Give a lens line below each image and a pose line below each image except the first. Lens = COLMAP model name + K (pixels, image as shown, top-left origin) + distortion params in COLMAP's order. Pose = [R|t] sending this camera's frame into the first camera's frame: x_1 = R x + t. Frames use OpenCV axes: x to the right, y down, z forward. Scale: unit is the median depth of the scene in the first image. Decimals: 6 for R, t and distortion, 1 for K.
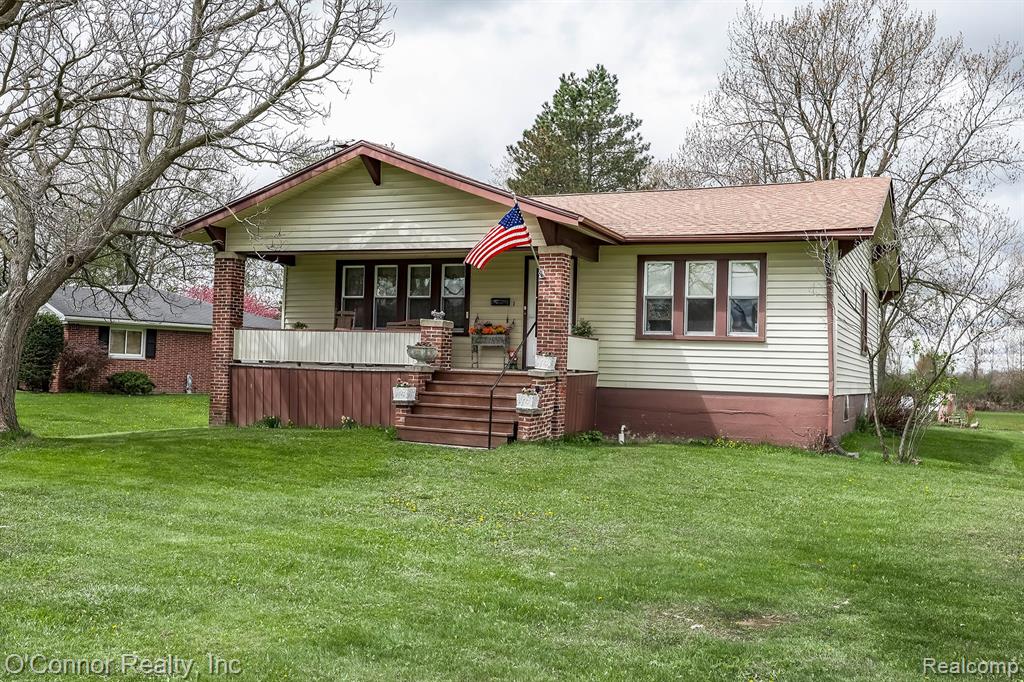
lens RADIAL K [[1006.8, 0, 512.0], [0, 1006.8, 341.0], [0, 0, 1]] dist [0.000844, 0.005446]
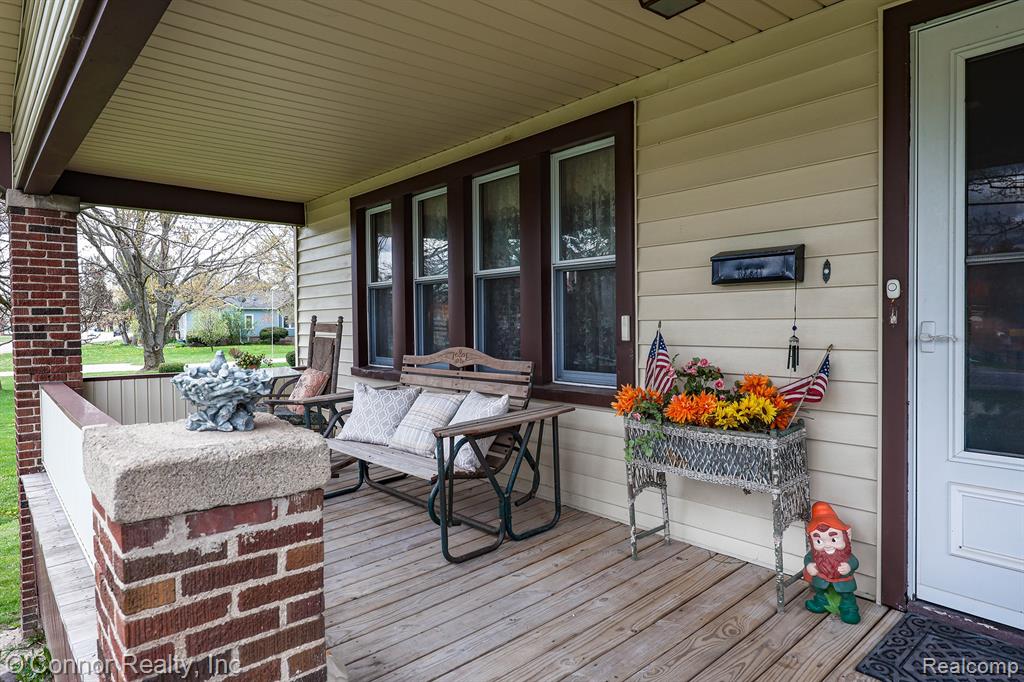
lens RADIAL K [[634.9, 0, 512.0], [0, 634.9, 341.0], [0, 0, 1]] dist [-0.000800, -0.000022]
pose [[0.894930, -0.027664, -0.445348, 0.001960], [0.050144, 0.997989, 0.038772, -0.032836], [0.443380, -0.057030, 0.894518, 0.904731]]
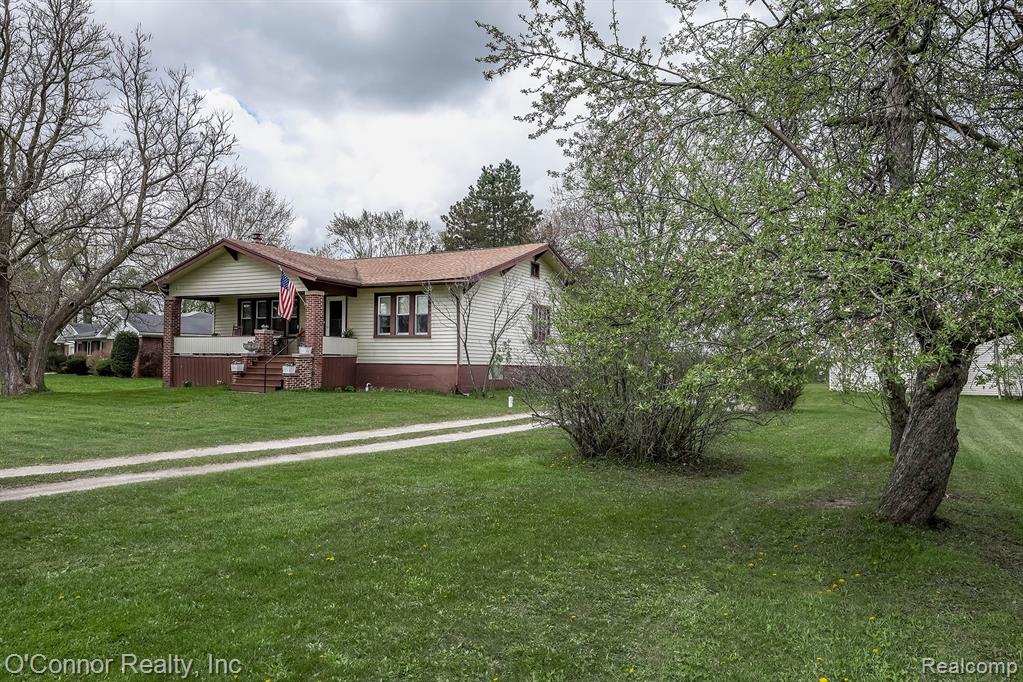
lens RADIAL K [[738.3, 0, 495.3], [0, 738.3, 338.8], [0, 0, 1]] dist [0.004133, 0.001373]
pose [[0.997472, -0.022342, -0.067457, 0.445306], [0.021897, 0.999733, -0.007319, 0.015710], [0.067603, 0.005824, 0.997695, -0.370942]]
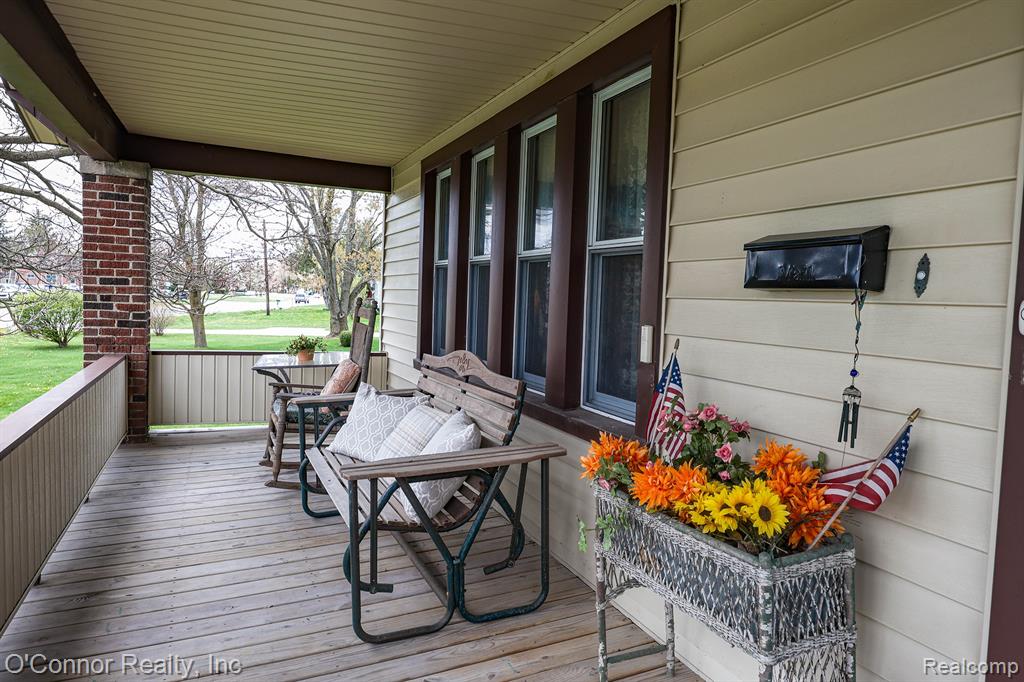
lens RADIAL K [[699.8, 0, 512.0], [0, 699.8, 341.0], [0, 0, 1]] dist [-0.001214, 0.000169]
pose [[0.713108, 0.038811, -0.699979, 0.025953], [0.004818, 0.998172, 0.060253, -0.036625], [0.701038, -0.046339, 0.711617, 0.964170]]
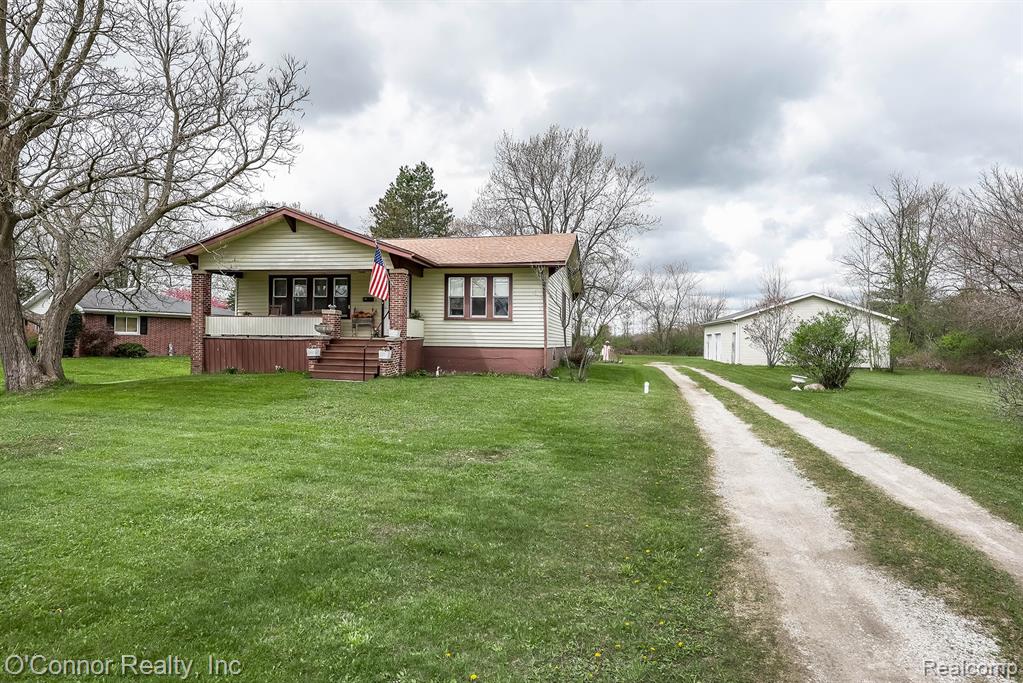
lens RADIAL K [[578.5, 0, 505.1], [0, 578.5, 338.4], [0, 0, 1]] dist [0.005629, 0.000442]
pose [[0.975292, -0.017909, 0.220194, -0.002086], [0.010867, 0.999391, 0.033148, -0.001341], [-0.220654, -0.029936, 0.974893, -0.057046]]
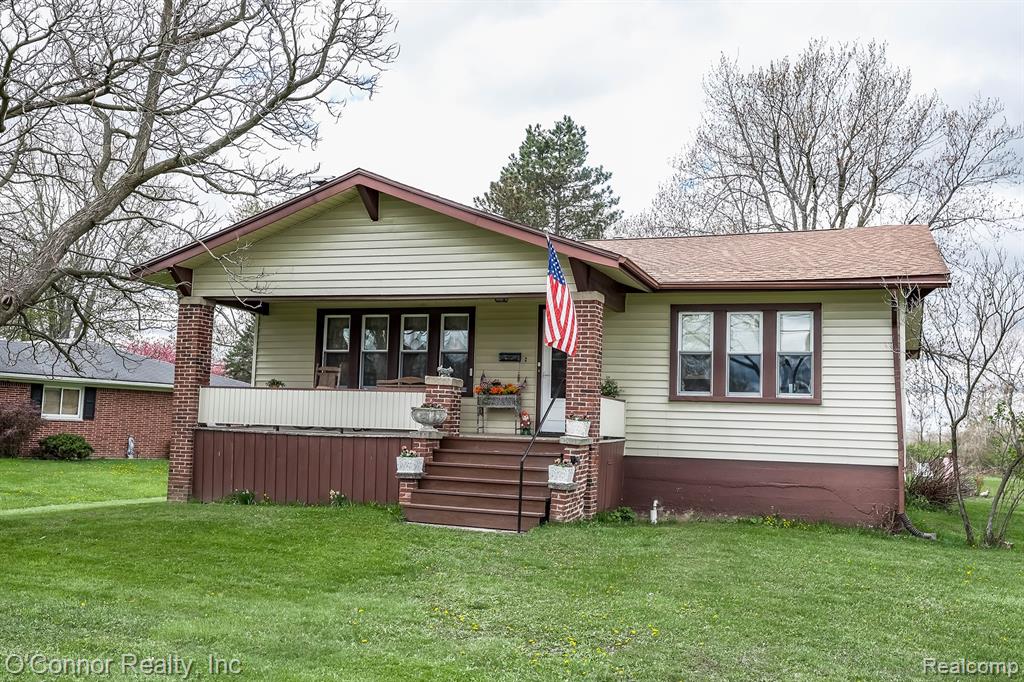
lens RADIAL K [[1018.0, 0, 512.0], [0, 1018.0, 341.0], [0, 0, 1]] dist [0.007637, -0.006908]
pose [[0.998411, 0.007310, 0.055881, -0.062779], [-0.003988, 0.998230, -0.059342, -0.000541], [-0.056216, 0.059025, 0.996672, 0.126476]]
